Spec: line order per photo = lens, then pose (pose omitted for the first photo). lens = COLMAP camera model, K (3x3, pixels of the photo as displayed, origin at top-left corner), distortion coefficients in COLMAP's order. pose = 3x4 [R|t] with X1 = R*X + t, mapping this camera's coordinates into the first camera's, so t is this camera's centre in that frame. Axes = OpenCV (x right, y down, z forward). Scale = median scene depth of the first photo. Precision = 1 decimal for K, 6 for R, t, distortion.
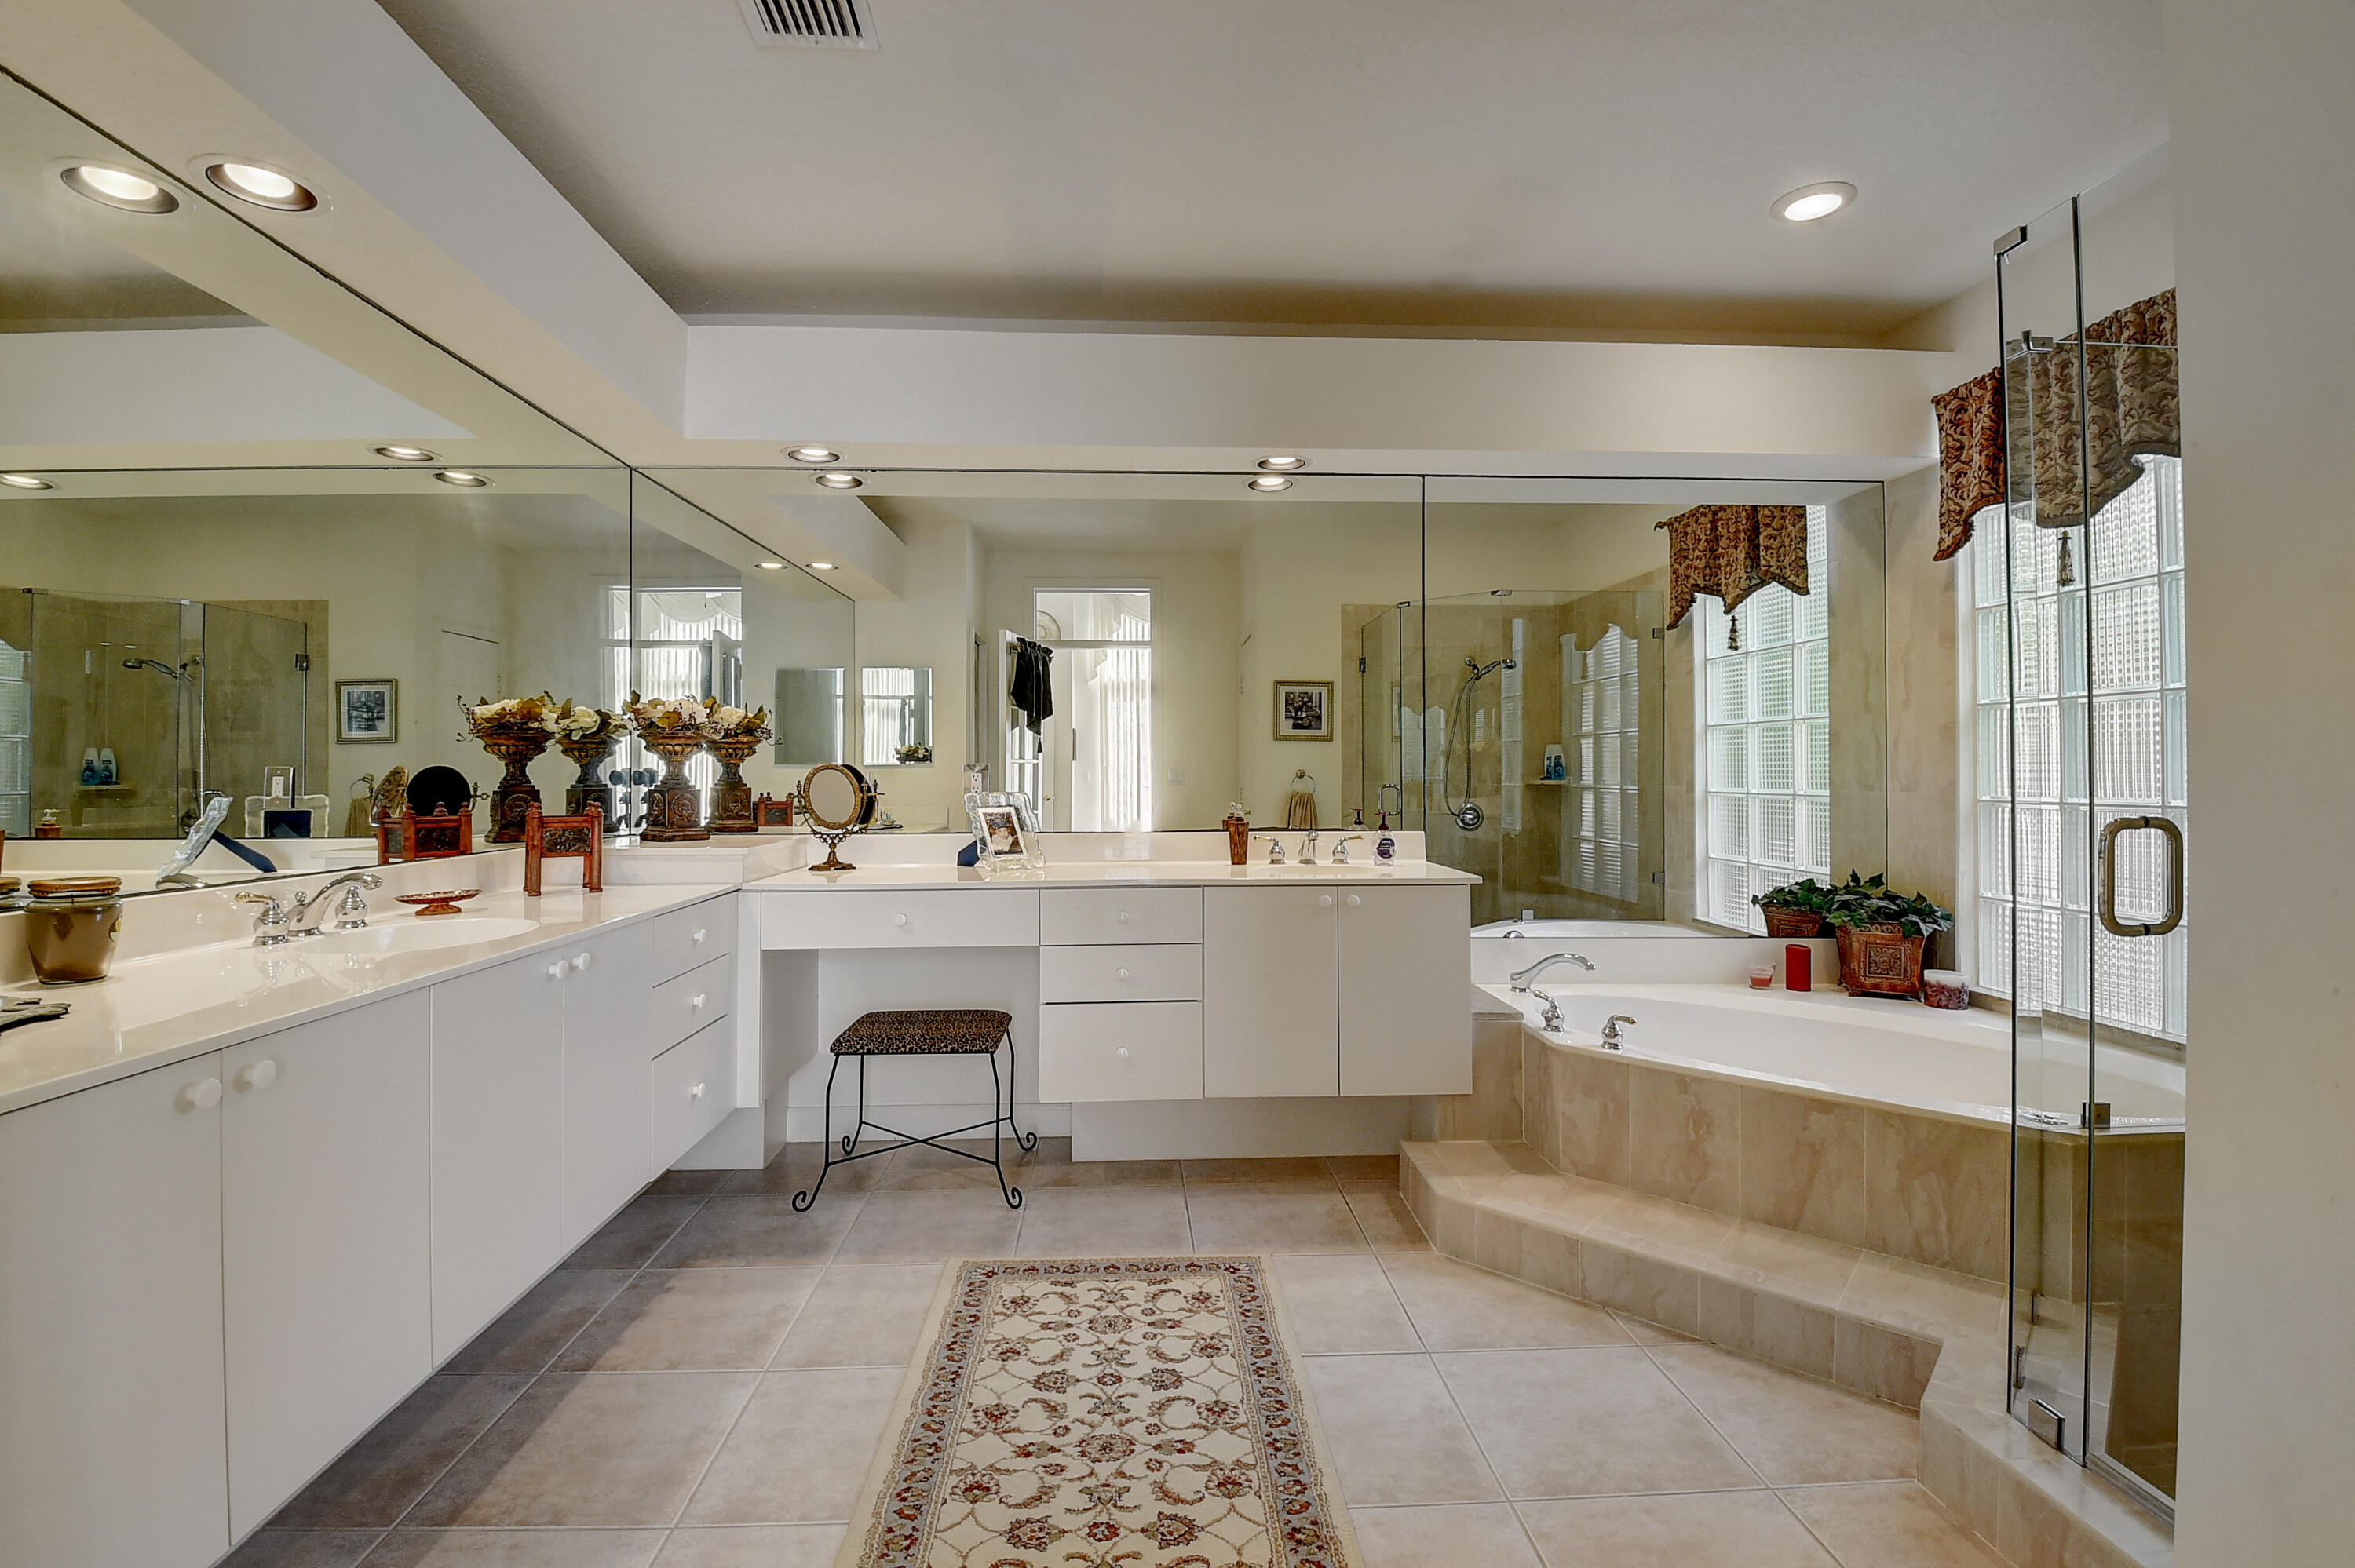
lens RADIAL K [[1035.9, 0, 1169.5], [0, 1035.9, 771.3], [0, 0, 1]] dist [-0.007297, -0.003618]
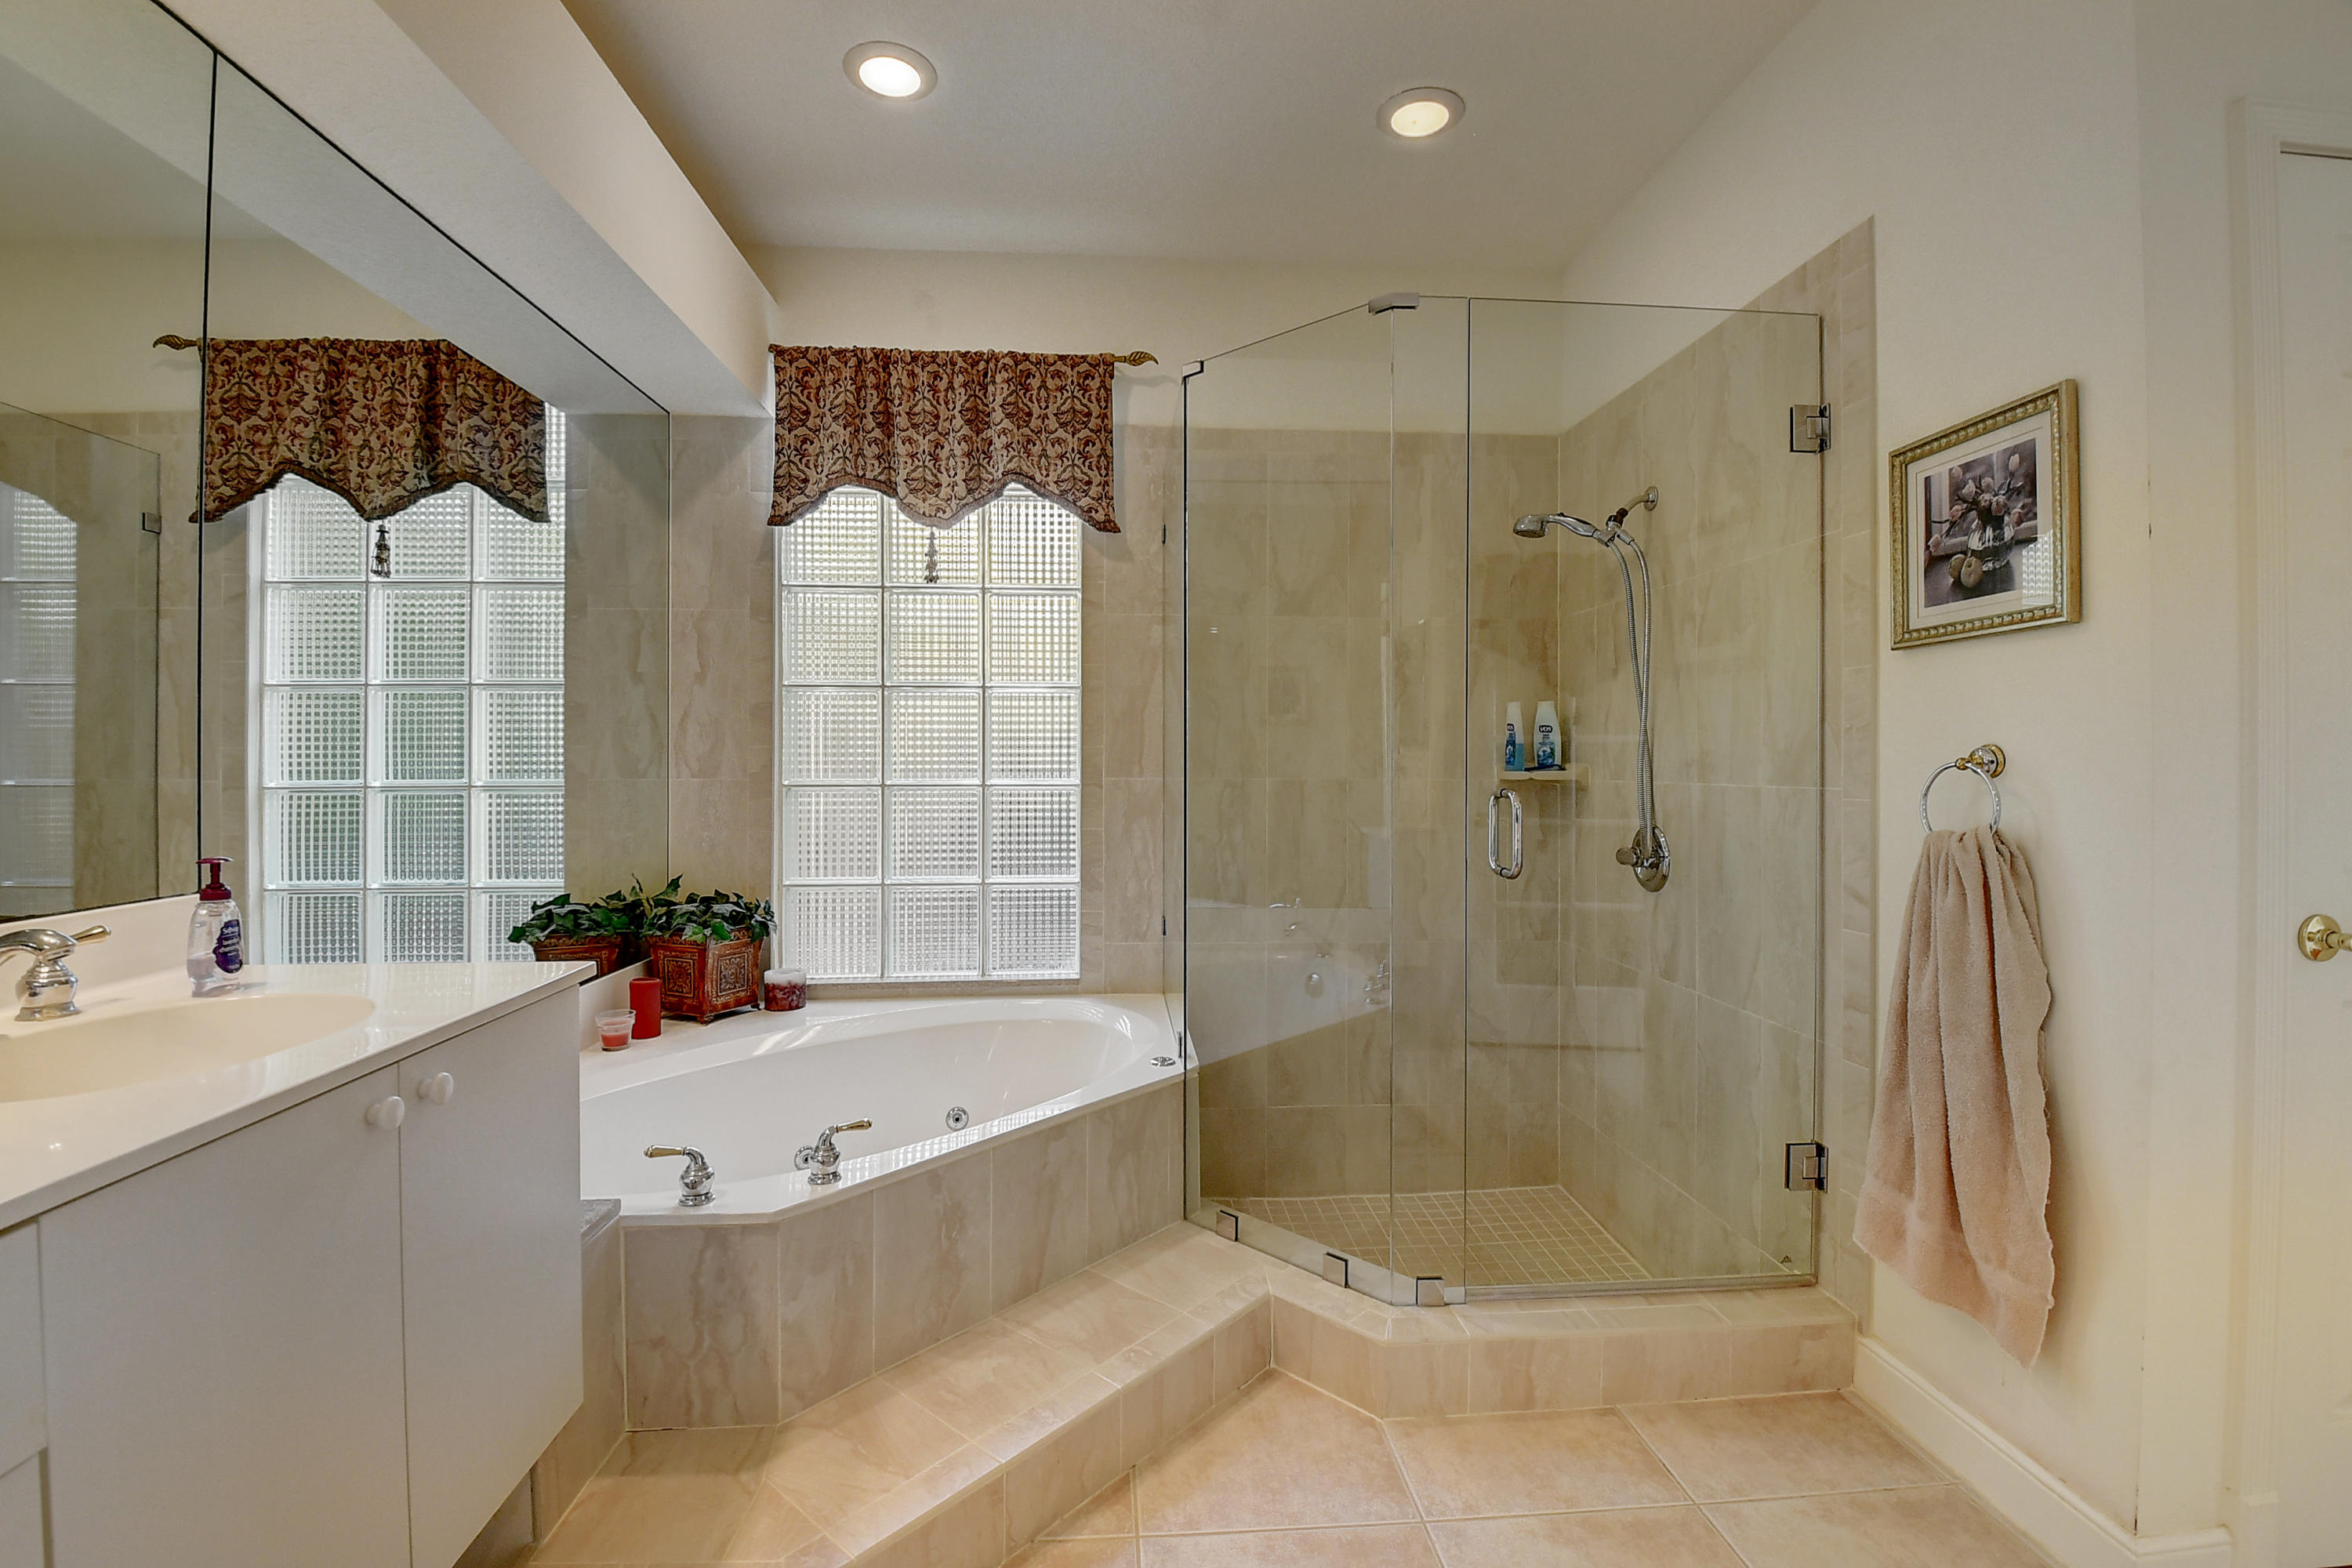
lens RADIAL K [[1034.8, 0, 1170.2], [0, 1034.8, 767.3], [0, 0, 1]] dist [-0.007297, -0.003618]
pose [[-0.004352, -0.008320, 0.999956, -0.173962], [-0.001388, 0.999964, 0.008314, 0.002888], [-0.999990, -0.001351, -0.004363, 0.630020]]
